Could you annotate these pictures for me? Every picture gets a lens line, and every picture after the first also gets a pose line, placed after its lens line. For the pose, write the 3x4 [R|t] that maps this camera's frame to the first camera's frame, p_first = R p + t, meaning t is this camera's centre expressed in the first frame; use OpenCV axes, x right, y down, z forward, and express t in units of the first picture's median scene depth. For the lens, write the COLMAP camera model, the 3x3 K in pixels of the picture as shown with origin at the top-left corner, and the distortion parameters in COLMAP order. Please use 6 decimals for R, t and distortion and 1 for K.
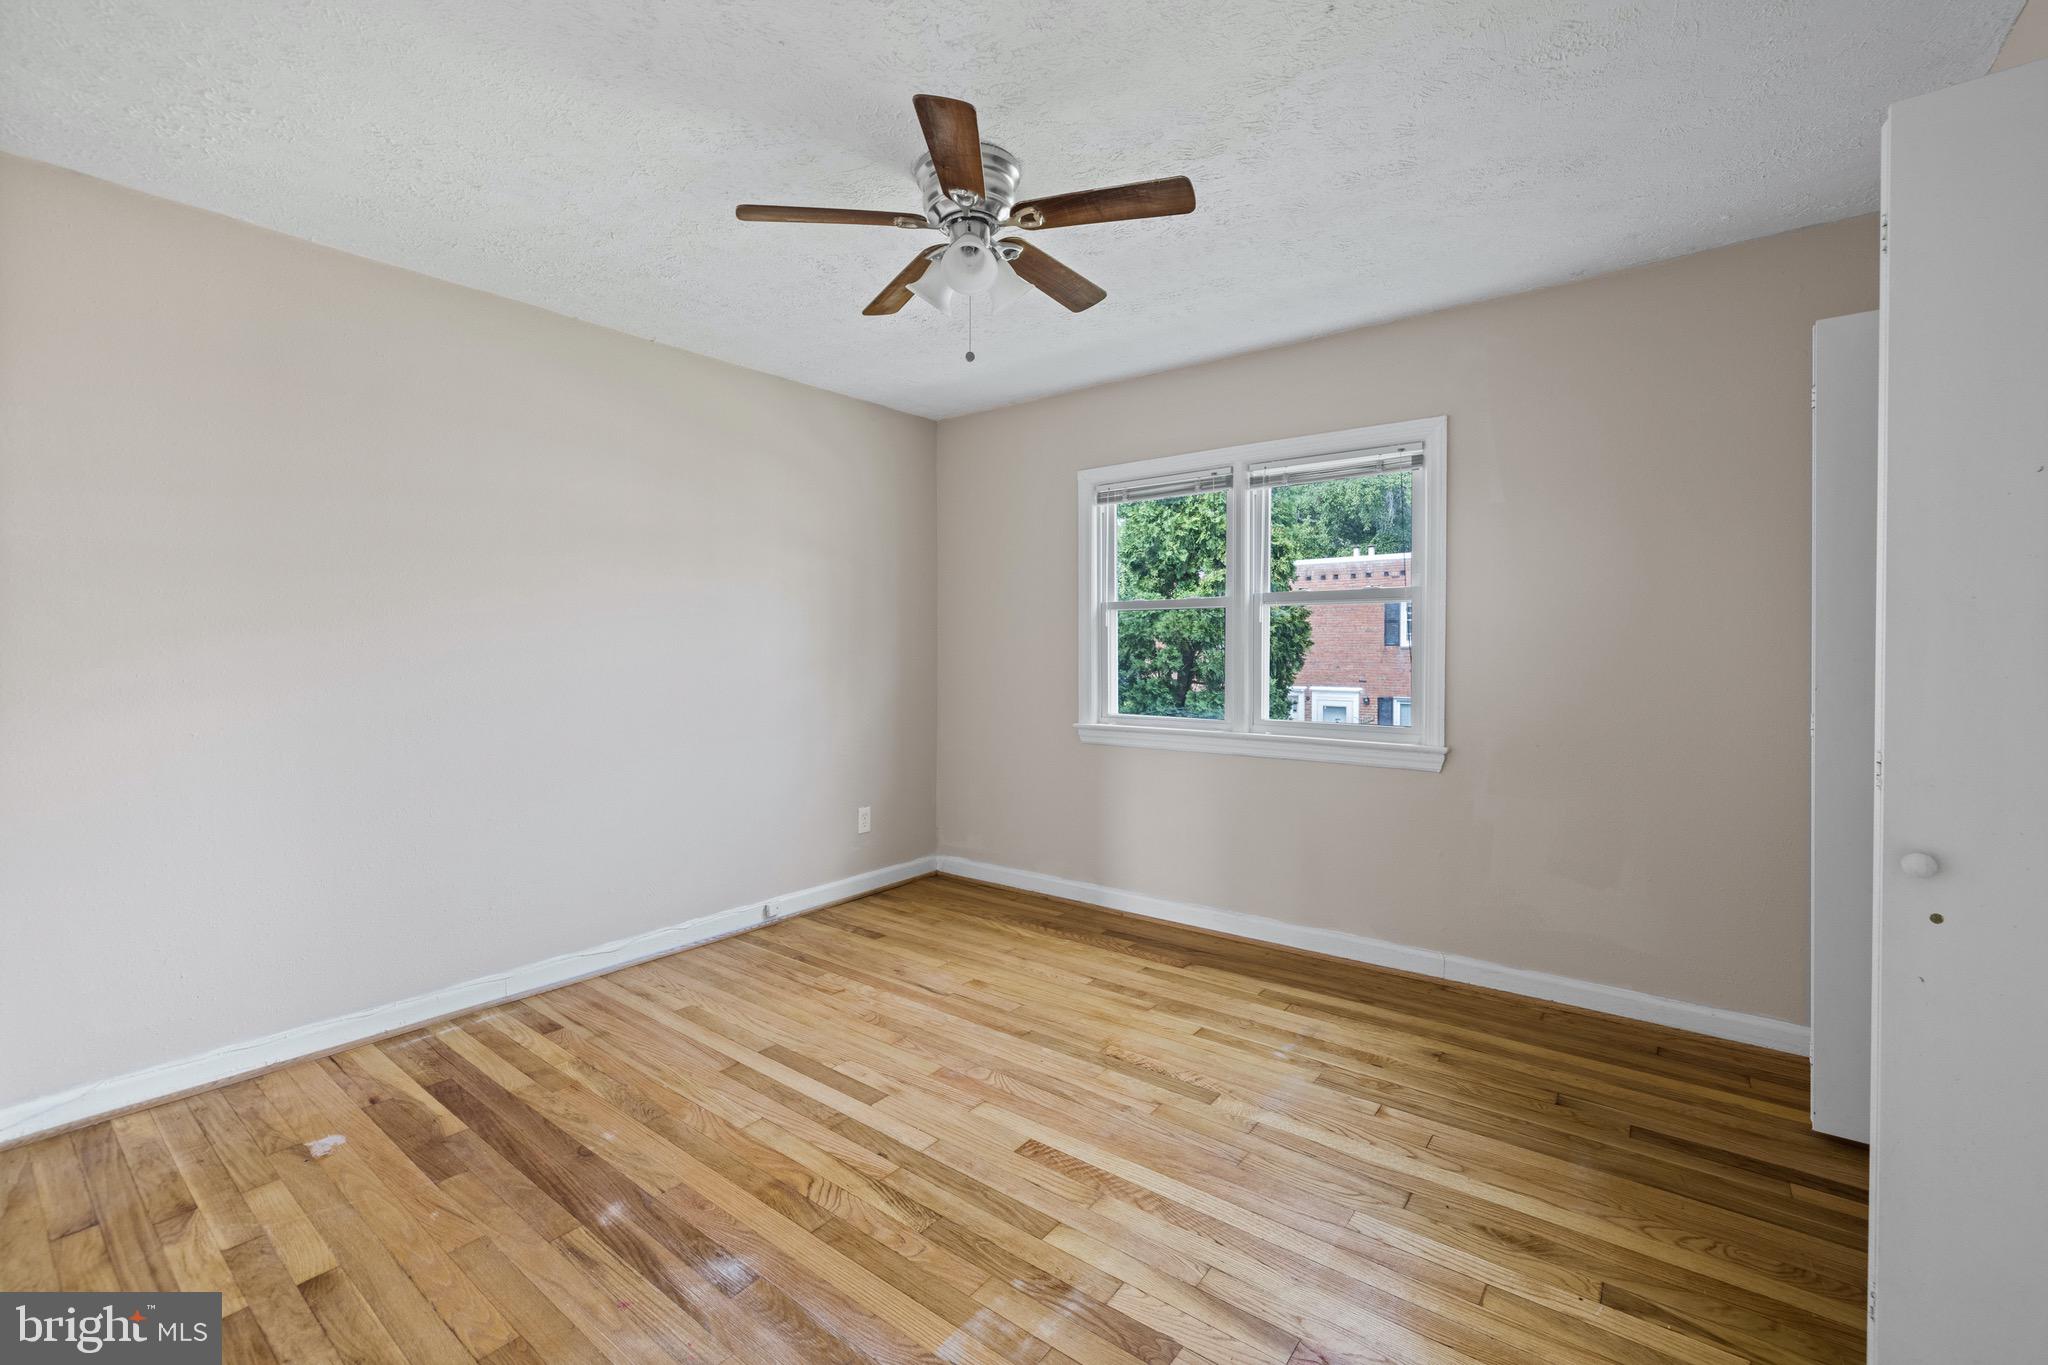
lens RADIAL K [[876.2, 0, 1018.6], [0, 876.2, 667.8], [0, 0, 1]] dist [-0.000811, -0.000158]
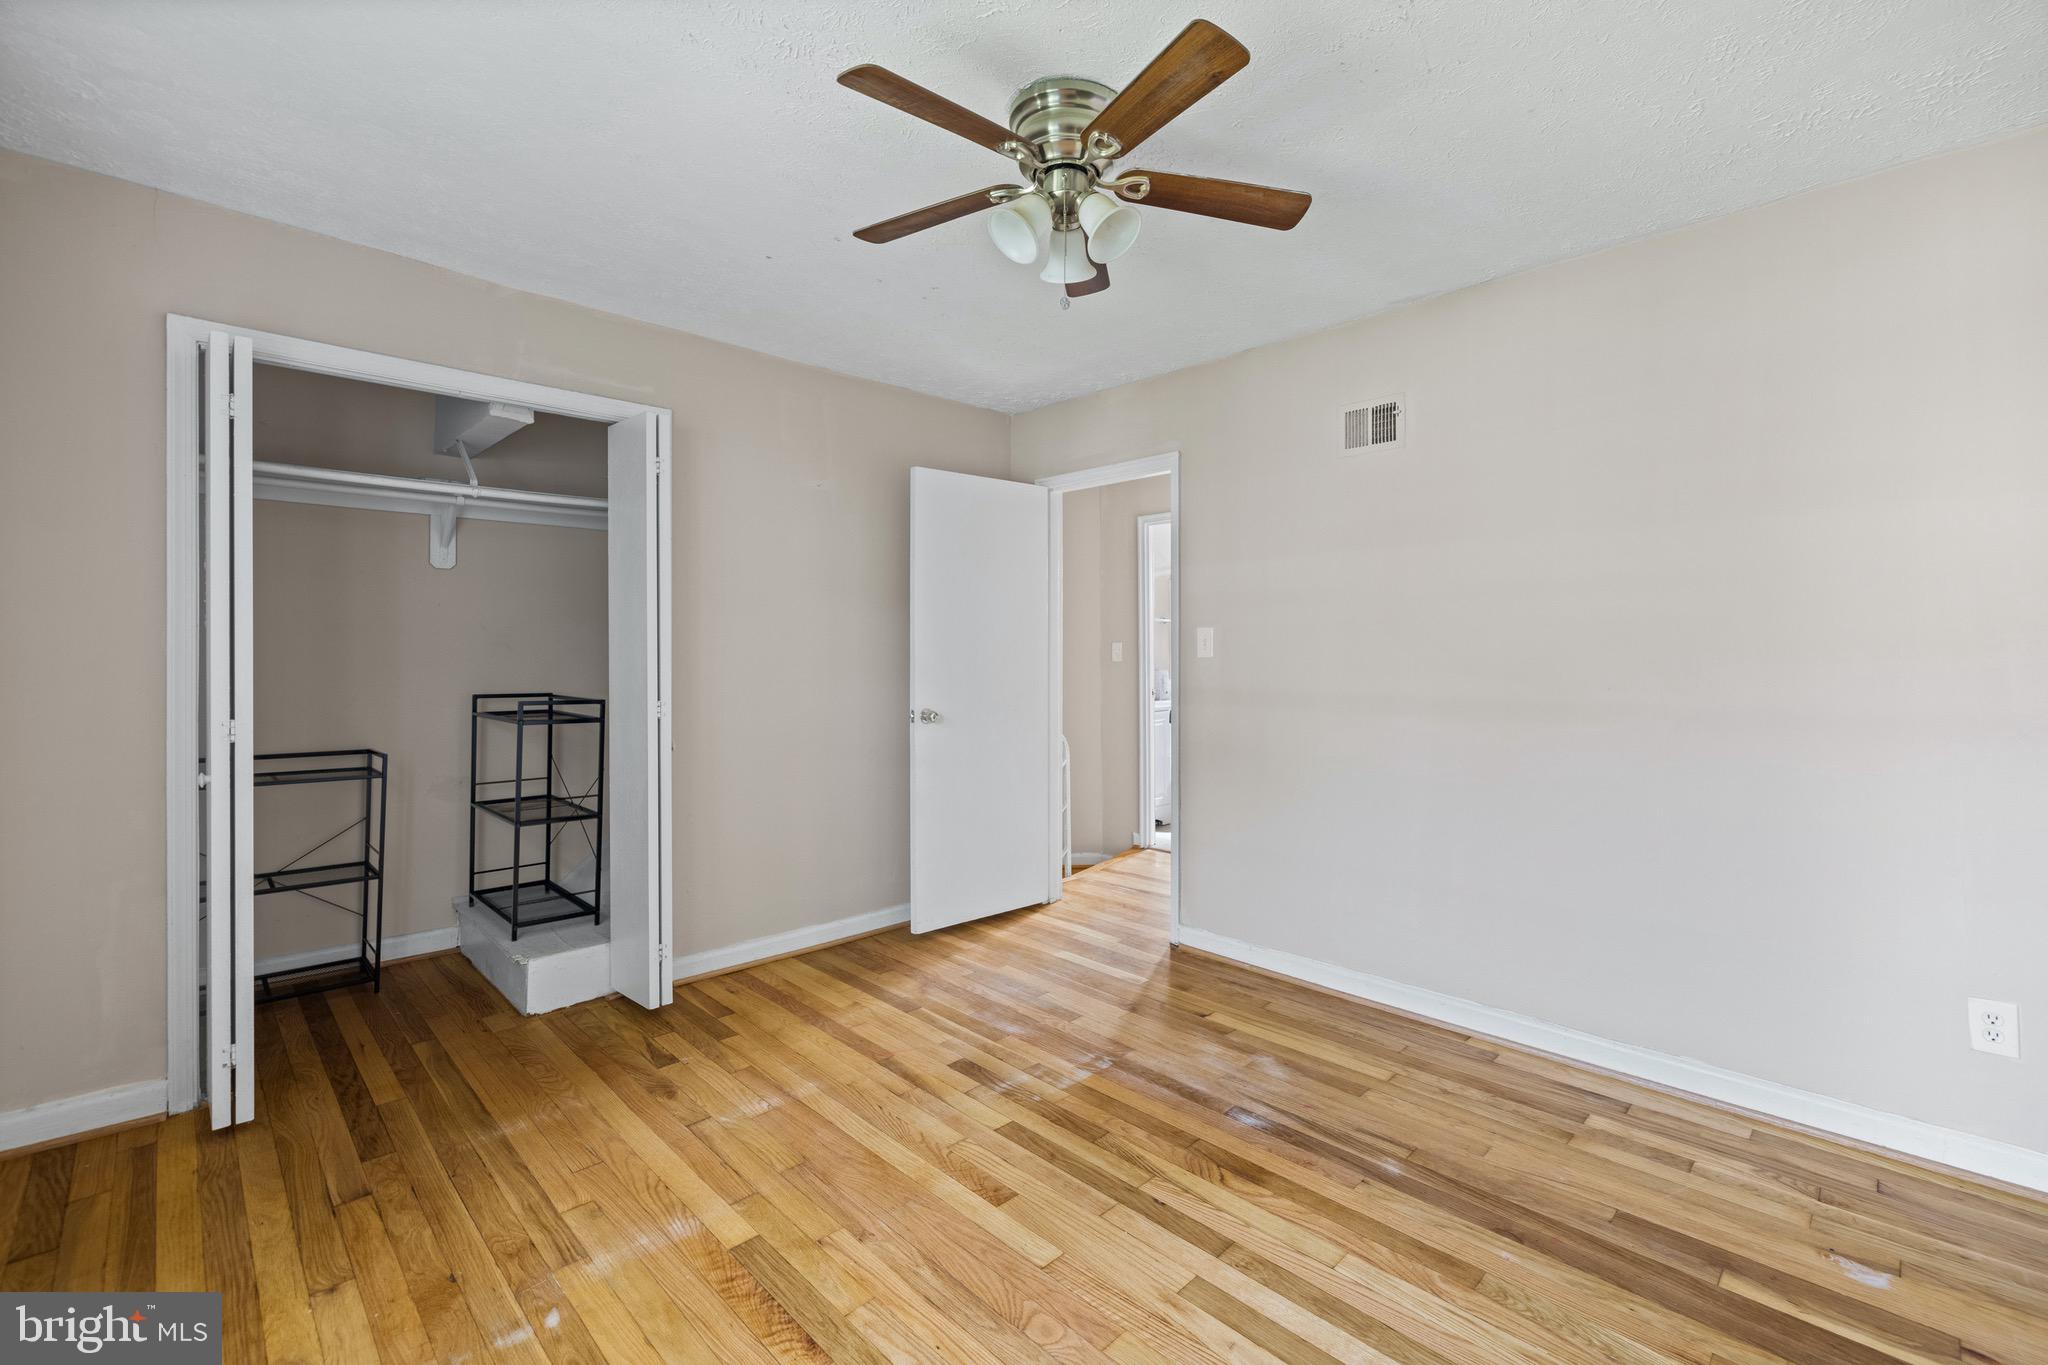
lens RADIAL K [[876.2, 0, 1018.6], [0, 876.2, 667.8], [0, 0, 1]] dist [-0.000811, -0.000158]
pose [[-0.990727, -0.002918, 0.135834, -0.134383], [0.001874, 0.999381, 0.035139, -0.043240], [-0.135852, 0.035067, -0.990108, 1.965949]]
